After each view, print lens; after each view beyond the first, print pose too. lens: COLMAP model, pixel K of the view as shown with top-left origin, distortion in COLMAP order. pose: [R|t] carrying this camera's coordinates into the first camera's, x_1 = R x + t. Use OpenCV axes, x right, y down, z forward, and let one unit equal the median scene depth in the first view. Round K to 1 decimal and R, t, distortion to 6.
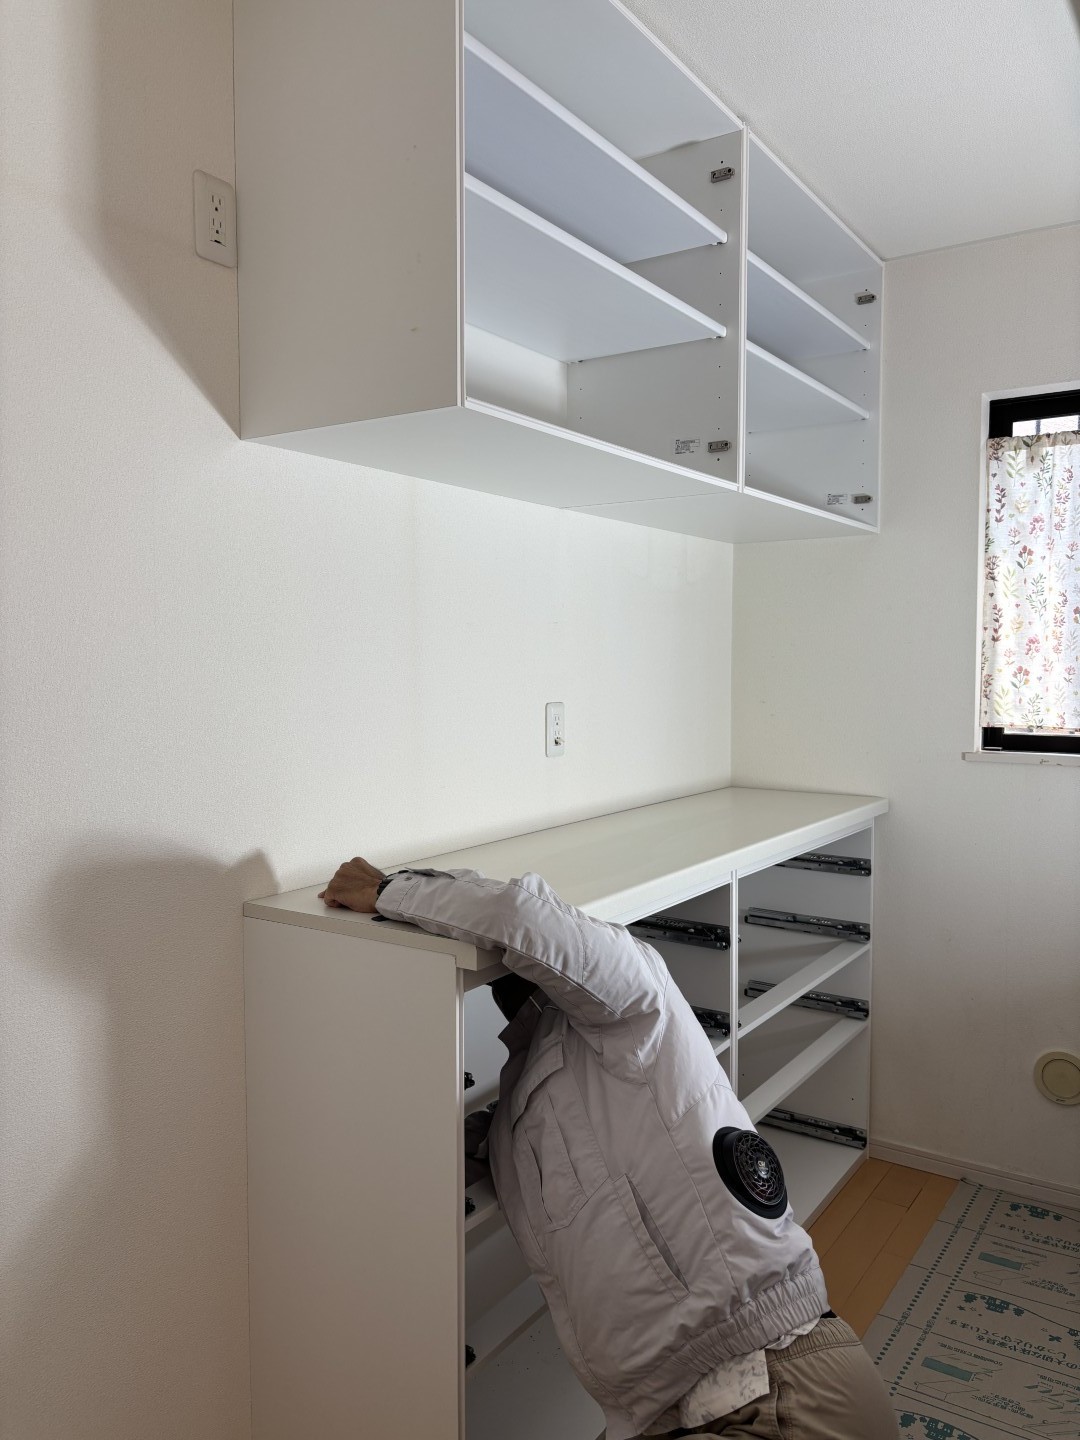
lens RADIAL K [[1083.6, 0, 537.4], [0, 1083.6, 720.1], [0, 0, 1]] dist [0.045091, -0.043585]
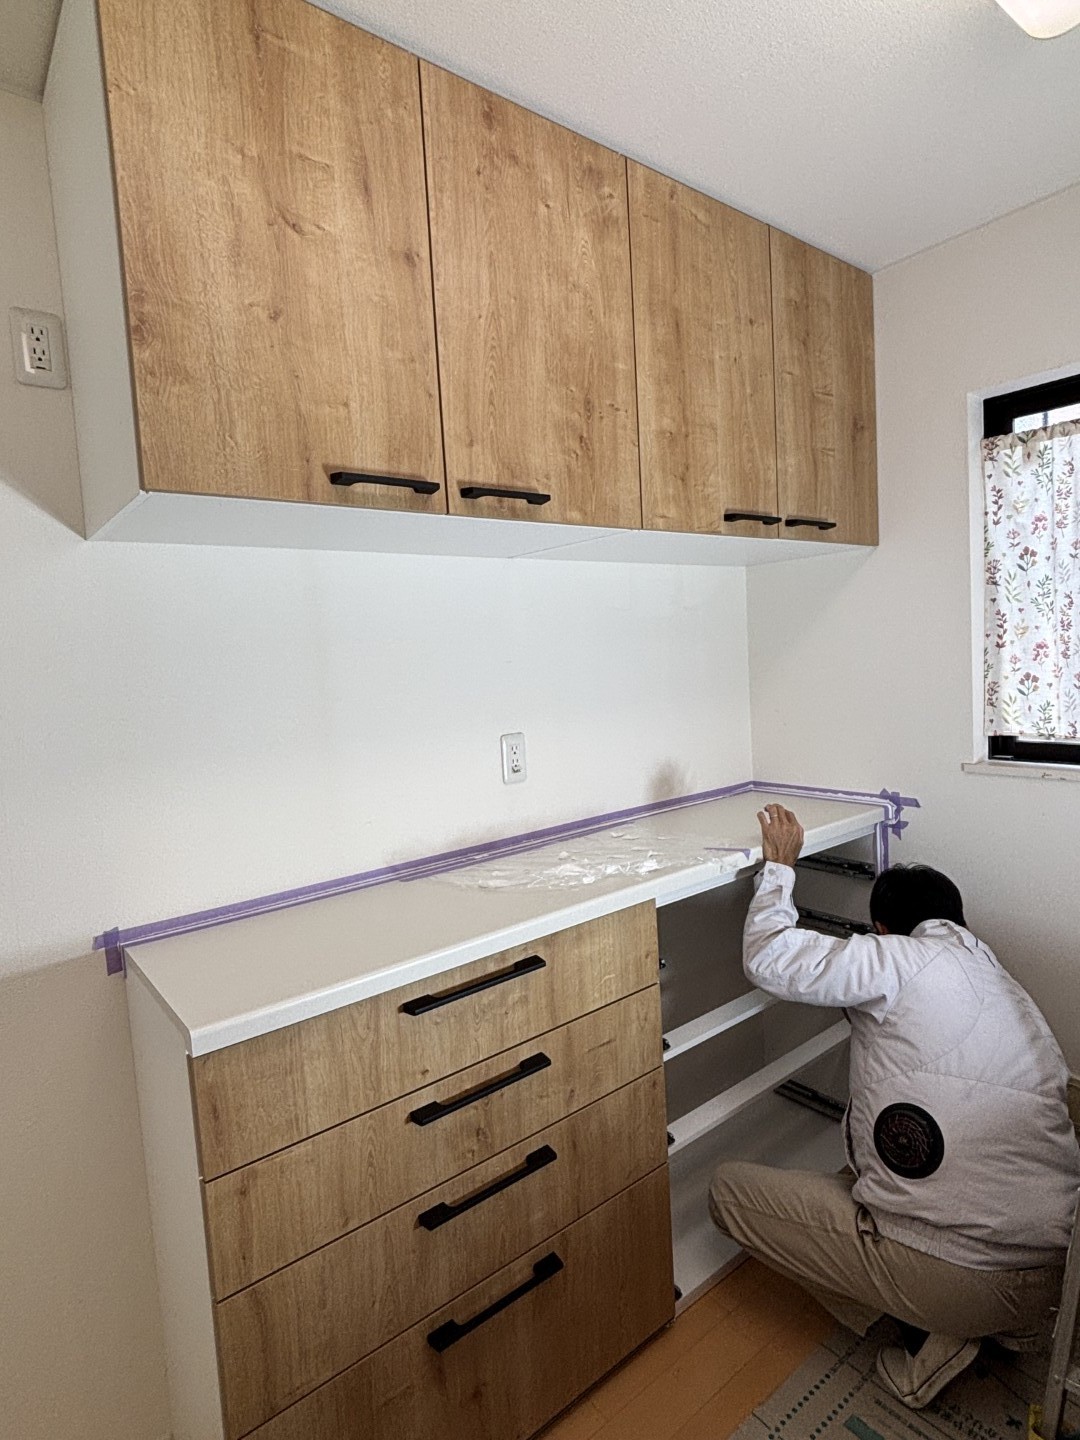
lens RADIAL K [[775.8, 0, 540.6], [0, 775.8, 712.2], [0, 0, 1]] dist [-0.008894, 0.000856]
pose [[0.954337, -0.032402, -0.296969, 0.235048], [0.041555, 0.998834, 0.024559, -0.049272], [0.295827, -0.035778, 0.954571, 0.222494]]
